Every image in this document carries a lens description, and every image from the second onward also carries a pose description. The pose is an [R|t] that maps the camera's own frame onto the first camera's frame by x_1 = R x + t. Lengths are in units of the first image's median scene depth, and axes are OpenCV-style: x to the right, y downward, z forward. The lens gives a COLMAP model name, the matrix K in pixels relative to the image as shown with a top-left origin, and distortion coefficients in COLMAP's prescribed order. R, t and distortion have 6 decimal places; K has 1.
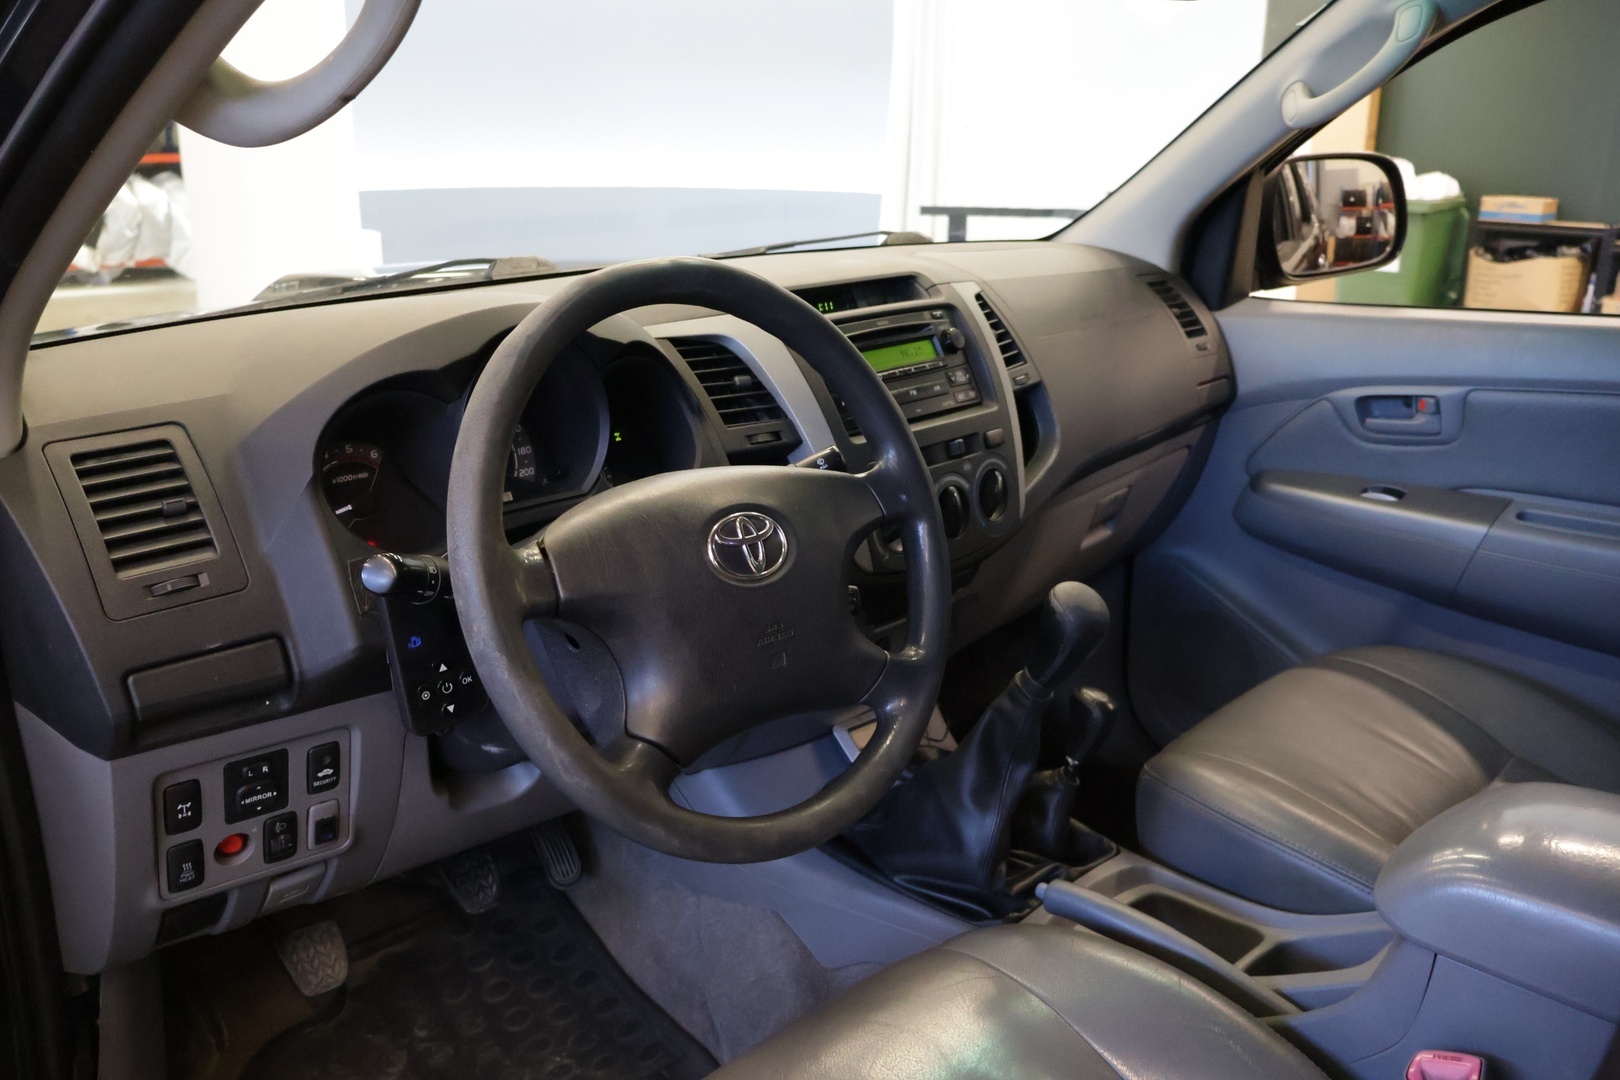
lens RADIAL K [[1361.4, 0, 814.0], [0, 1361.4, 543.8], [0, 0, 1]] dist [0.010071, 0.008543]
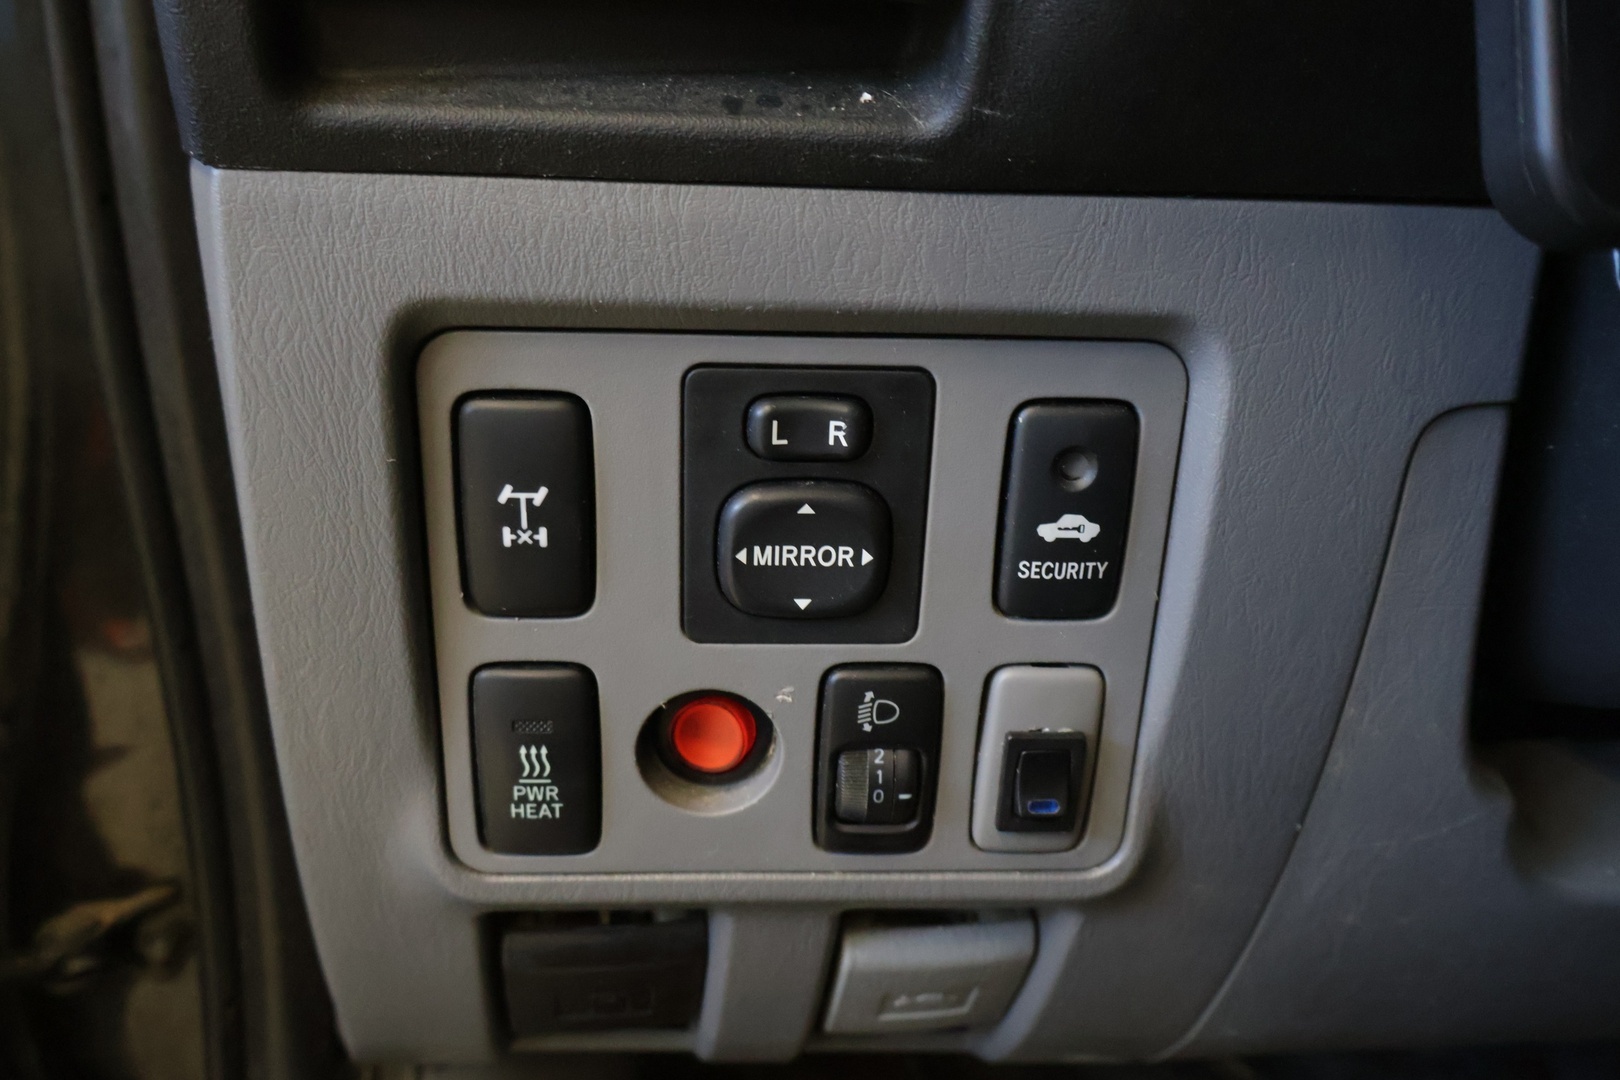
lens RADIAL K [[1394.8, 0, 810.0], [0, 1394.8, 540.0], [0, 0, 1]] dist [-0.030146, 0.006411]
pose [[0.807082, 0.090637, -0.583442, -0.247316], [-0.174119, 0.980739, -0.088505, 0.199313], [0.564182, 0.173019, 0.807318, 0.766006]]
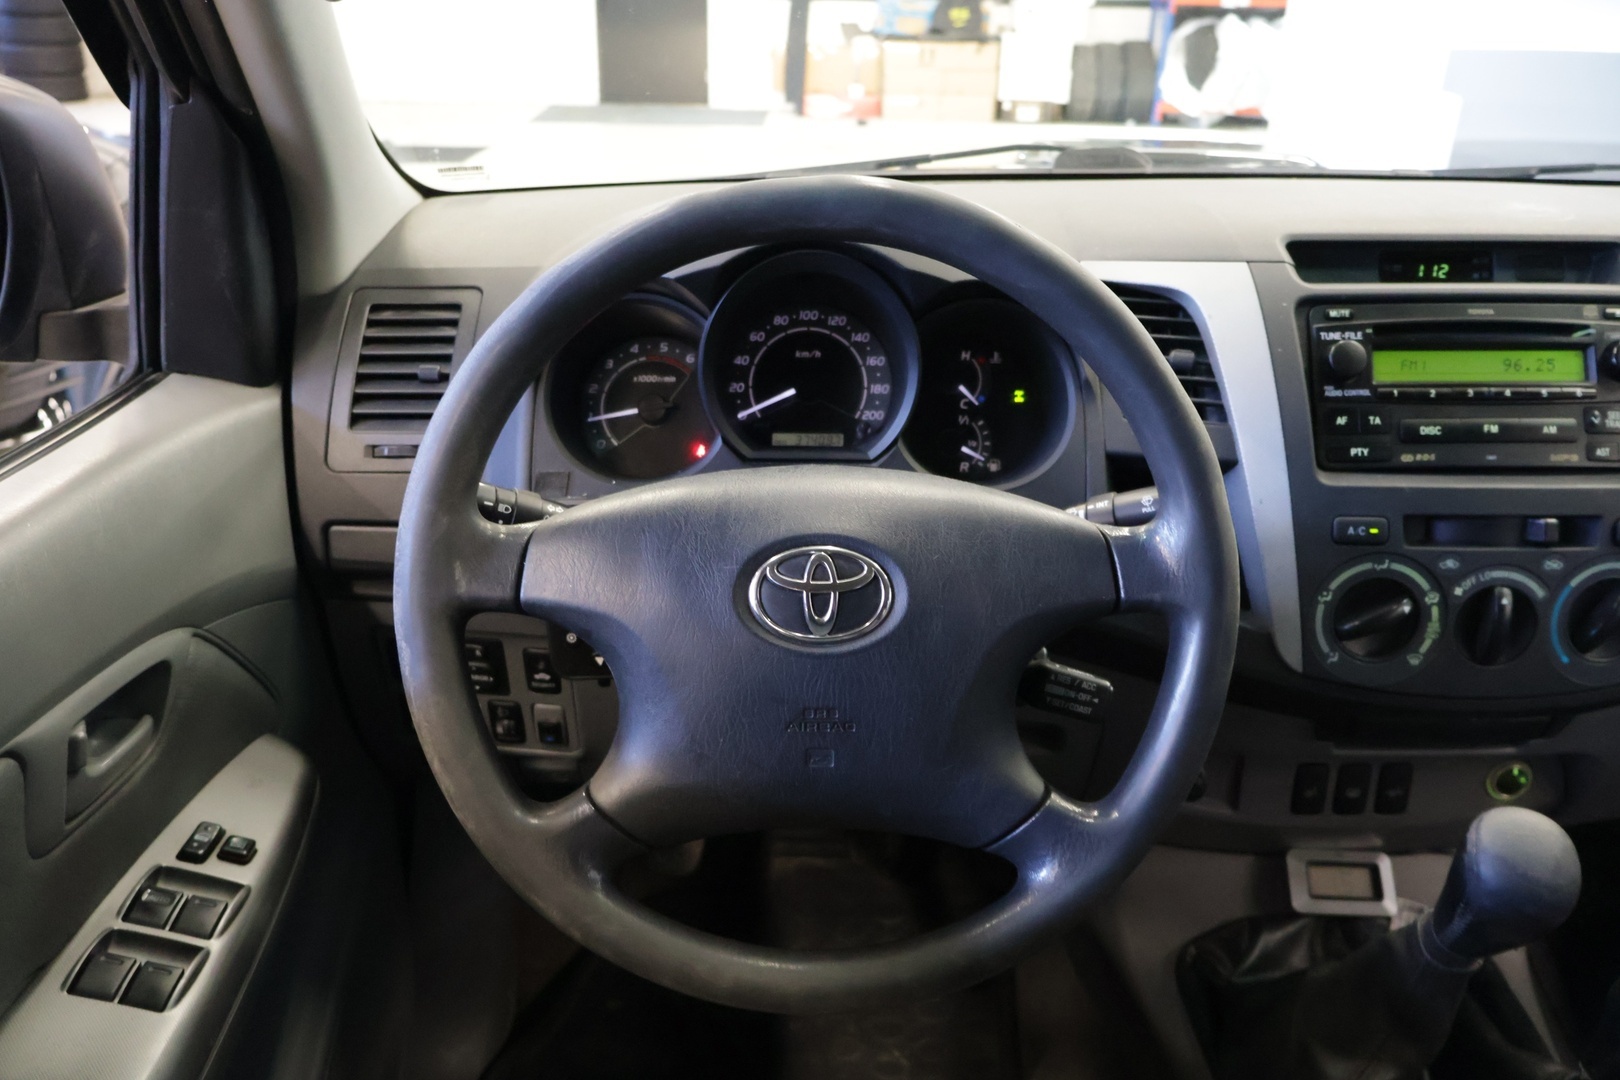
lens RADIAL K [[1361.4, 0, 814.0], [0, 1361.4, 543.8], [0, 0, 1]] dist [0.010071, 0.008543]
pose [[0.709846, 0.290408, -0.641702, 0.361332], [-0.225818, 0.956787, 0.183205, -0.138540], [0.667177, 0.014861, 0.744751, 0.412415]]
